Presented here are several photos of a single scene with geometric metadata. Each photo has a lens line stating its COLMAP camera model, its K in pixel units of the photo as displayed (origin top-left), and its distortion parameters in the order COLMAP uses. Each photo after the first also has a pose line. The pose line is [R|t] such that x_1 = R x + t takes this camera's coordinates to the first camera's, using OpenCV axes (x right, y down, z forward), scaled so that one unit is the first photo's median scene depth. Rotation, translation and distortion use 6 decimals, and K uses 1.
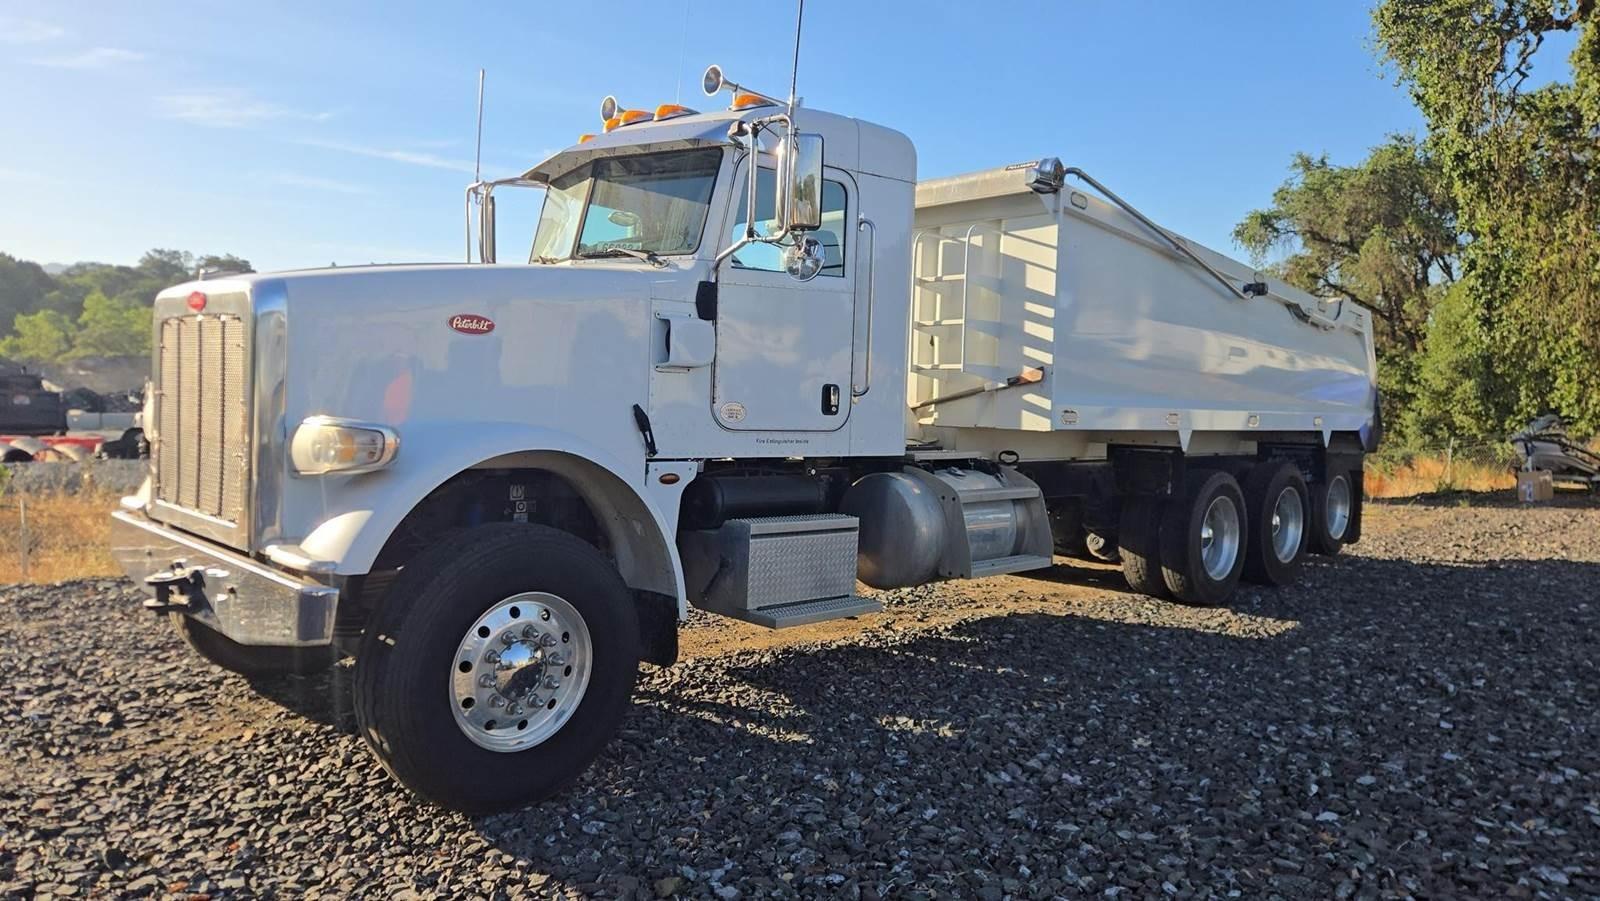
lens RADIAL K [[1102.7, 0, 800.0], [0, 1102.7, 450.5], [0, 0, 1]] dist [0.047729, 0.001719]
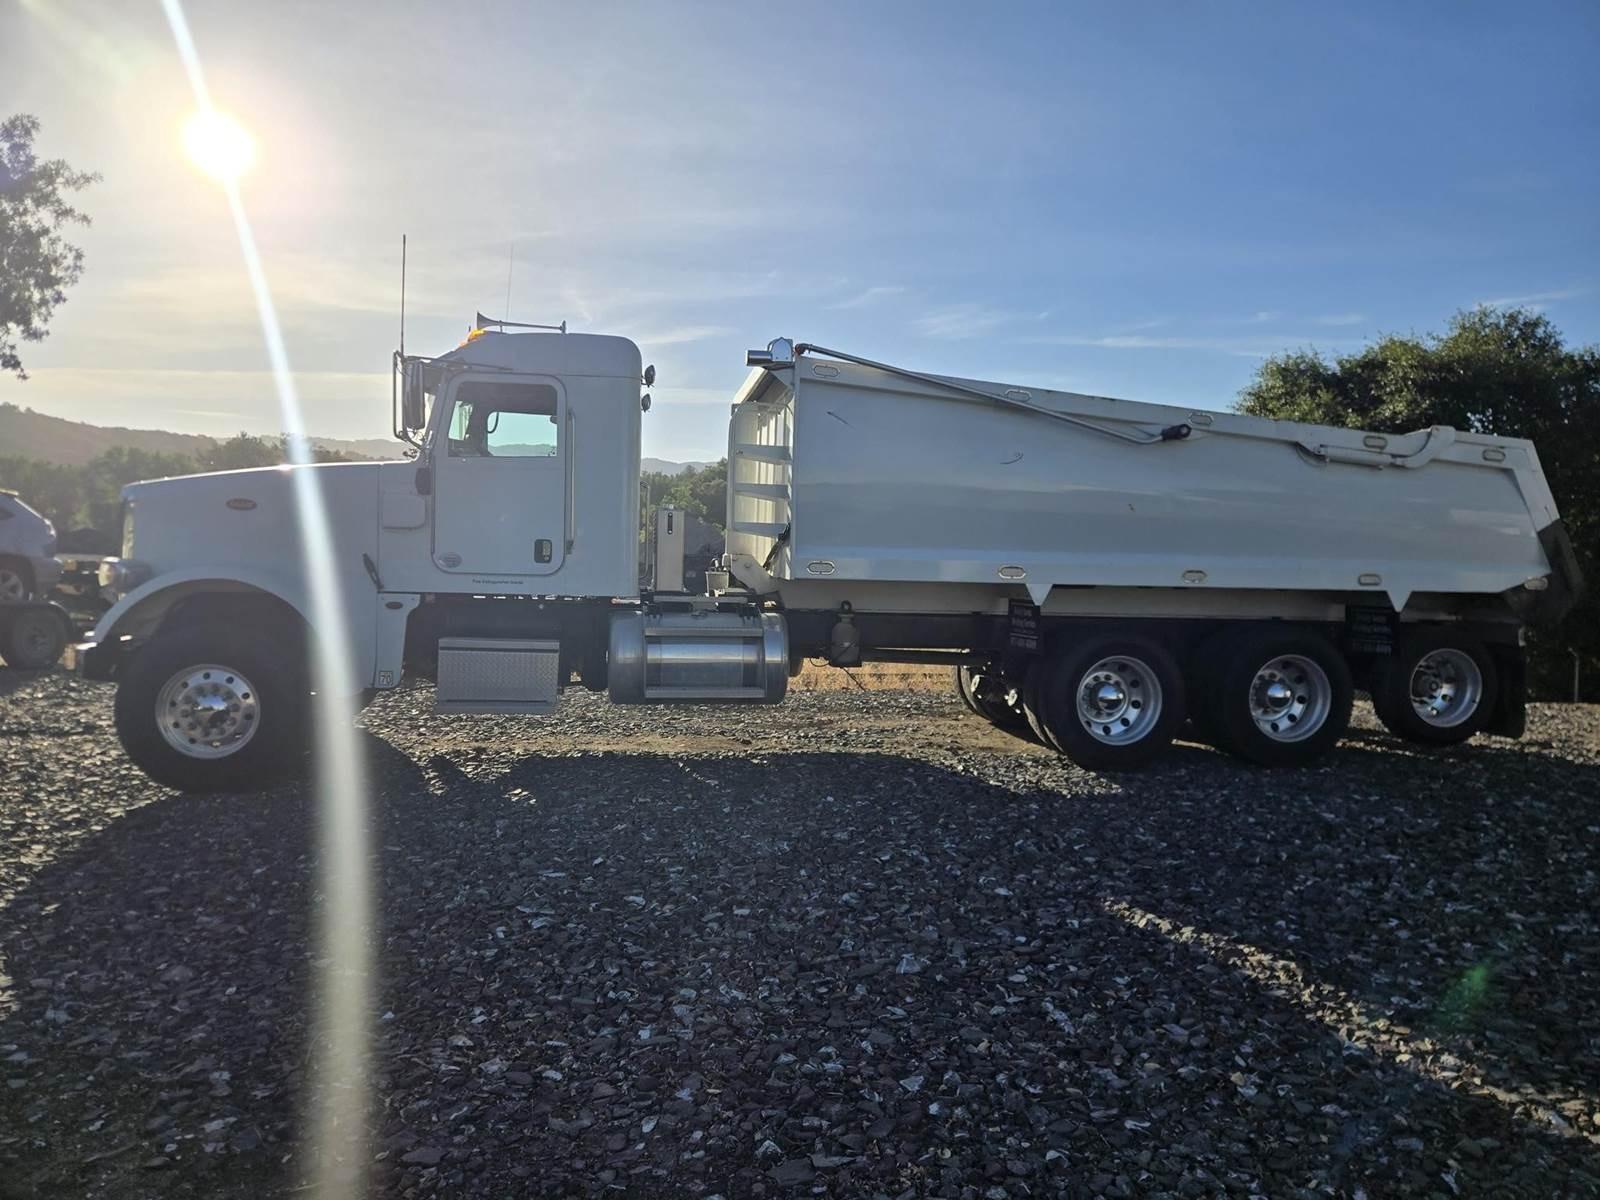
lens RADIAL K [[1098.5, 0, 789.0], [0, 1098.5, 608.4], [0, 0, 1]] dist [0.045454, -0.007067]
pose [[0.797821, 0.018127, -0.602622, 1.049426], [-0.028747, 0.999555, -0.007992, 0.023704], [0.602209, 0.023700, 0.797987, 0.136273]]
